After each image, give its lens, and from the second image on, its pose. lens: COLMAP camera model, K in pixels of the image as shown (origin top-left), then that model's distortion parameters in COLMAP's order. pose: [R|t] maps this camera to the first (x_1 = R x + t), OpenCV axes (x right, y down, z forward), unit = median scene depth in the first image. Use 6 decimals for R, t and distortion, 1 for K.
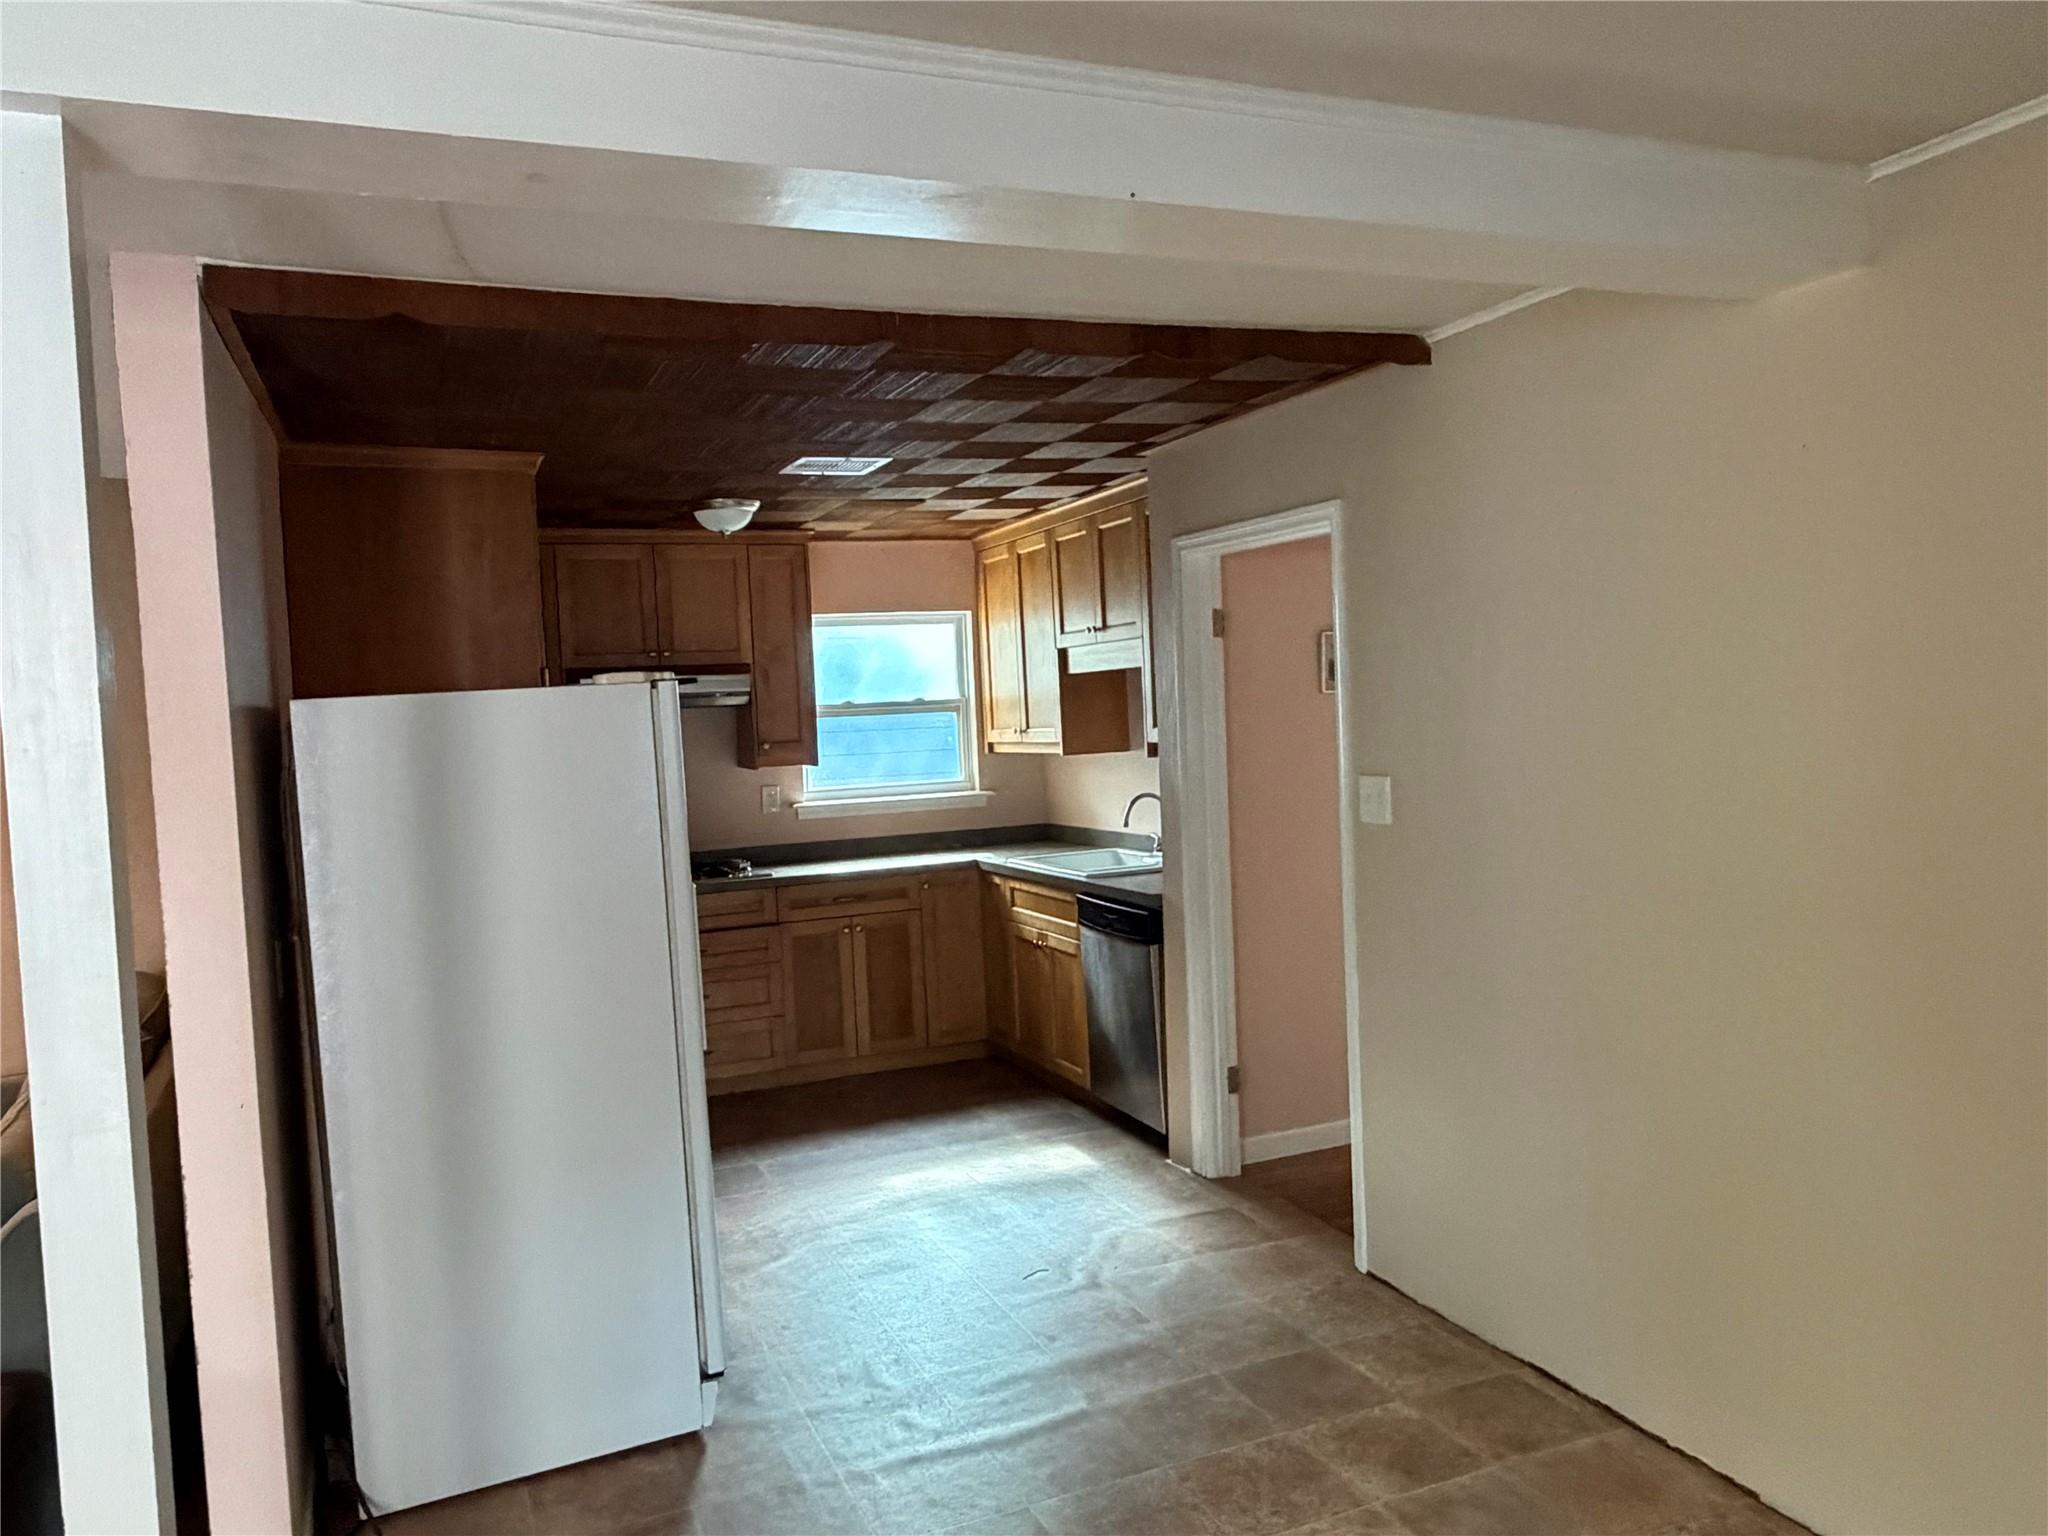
lens RADIAL K [[1447.2, 0, 1024.0], [0, 1447.2, 768.0], [0, 0, 1]] dist [0.003240, -0.004989]
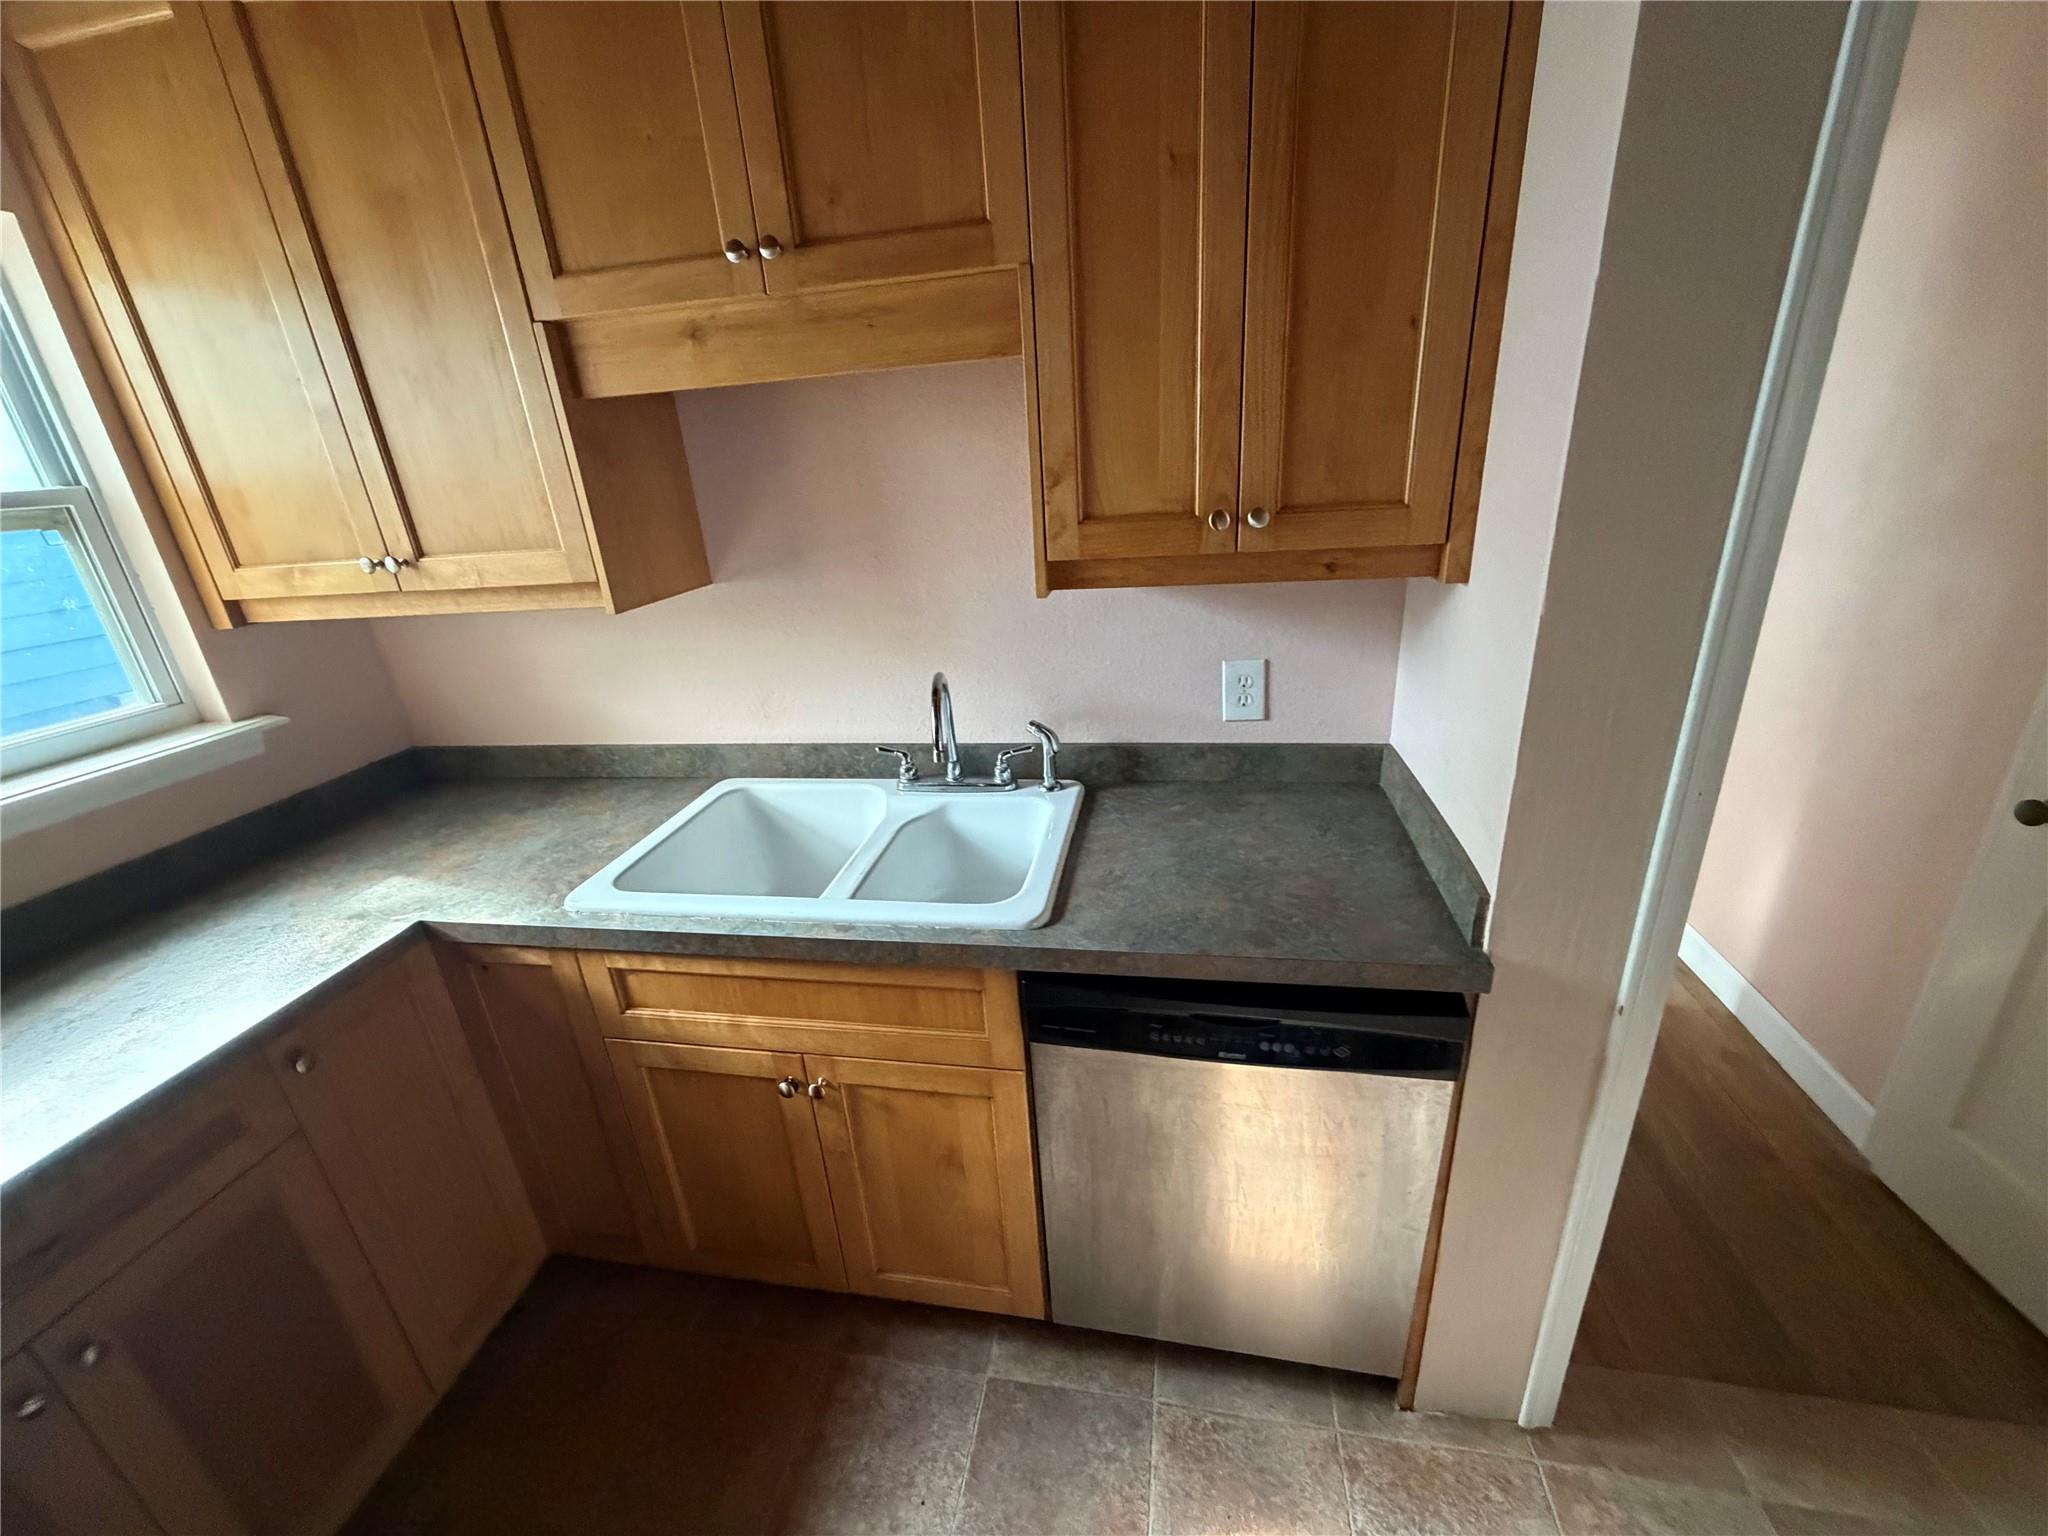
lens RADIAL K [[813.4, 0, 1024.0], [0, 813.4, 768.0], [0, 0, 1]] dist [0.001252, 0.000009]
pose [[0.554483, -0.288641, 0.780535, -0.100276], [0.076990, 0.951693, 0.297242, -0.026199], [-0.828626, -0.104722, 0.549920, 0.763993]]
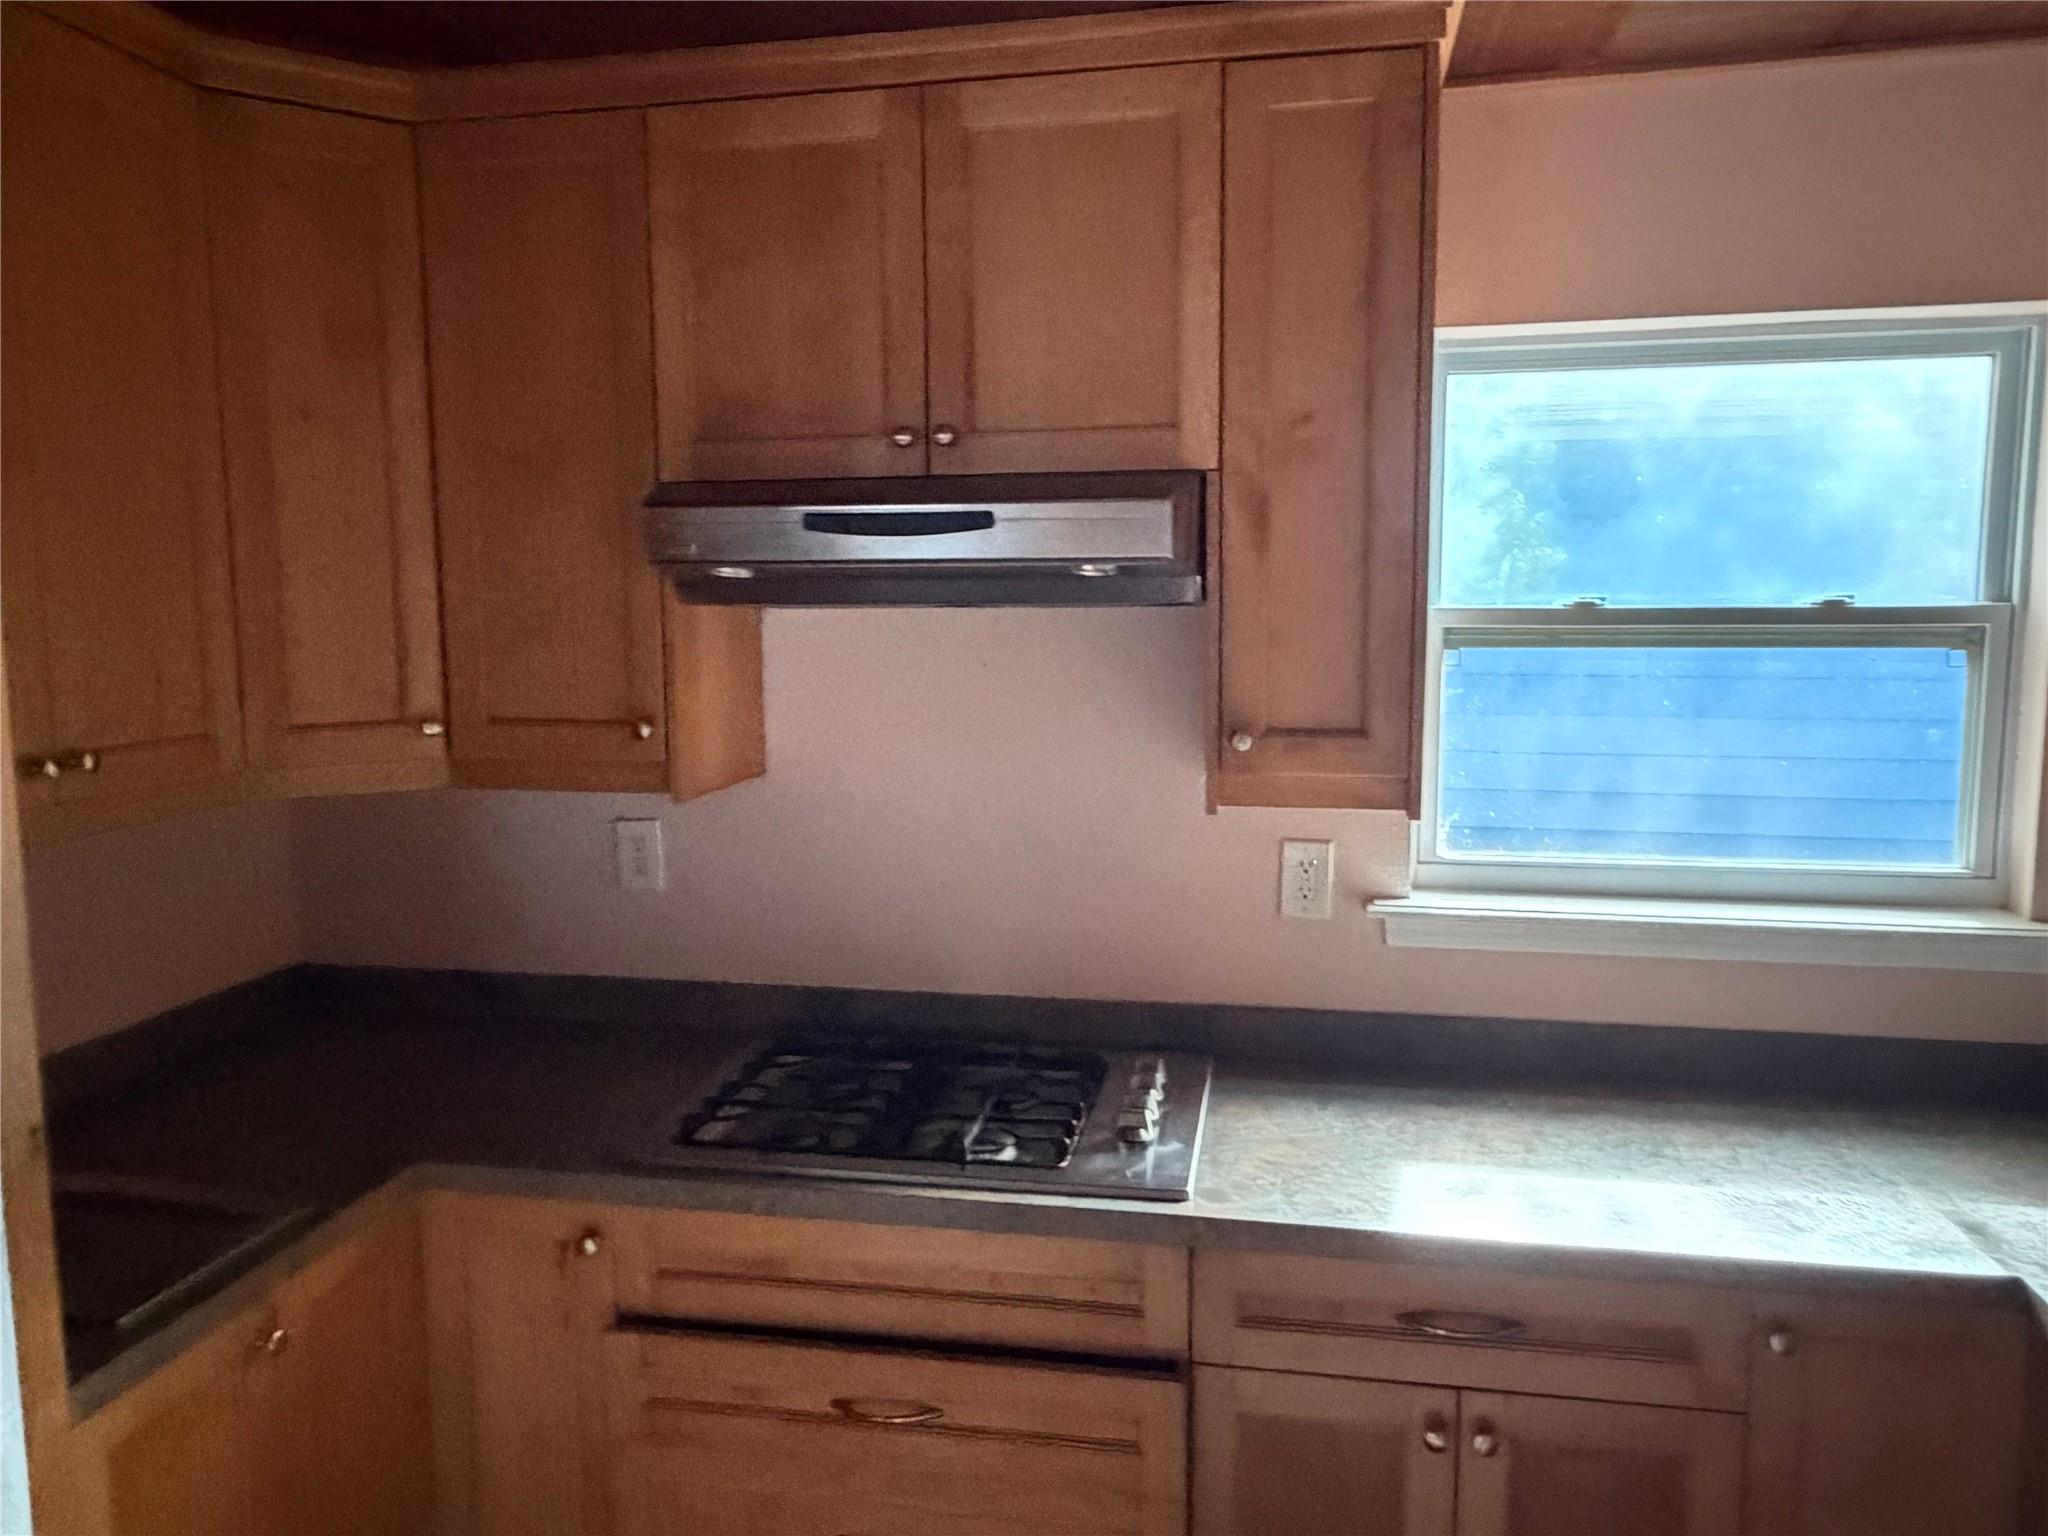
lens RADIAL K [[1447.2, 0, 1024.0], [0, 1447.2, 768.0], [0, 0, 1]] dist [0.003240, -0.004989]
pose [[0.829058, 0.103317, -0.549535, -0.046740], [-0.054470, 0.993030, 0.104521, -0.039010], [0.556503, -0.056721, 0.828907, 0.715824]]
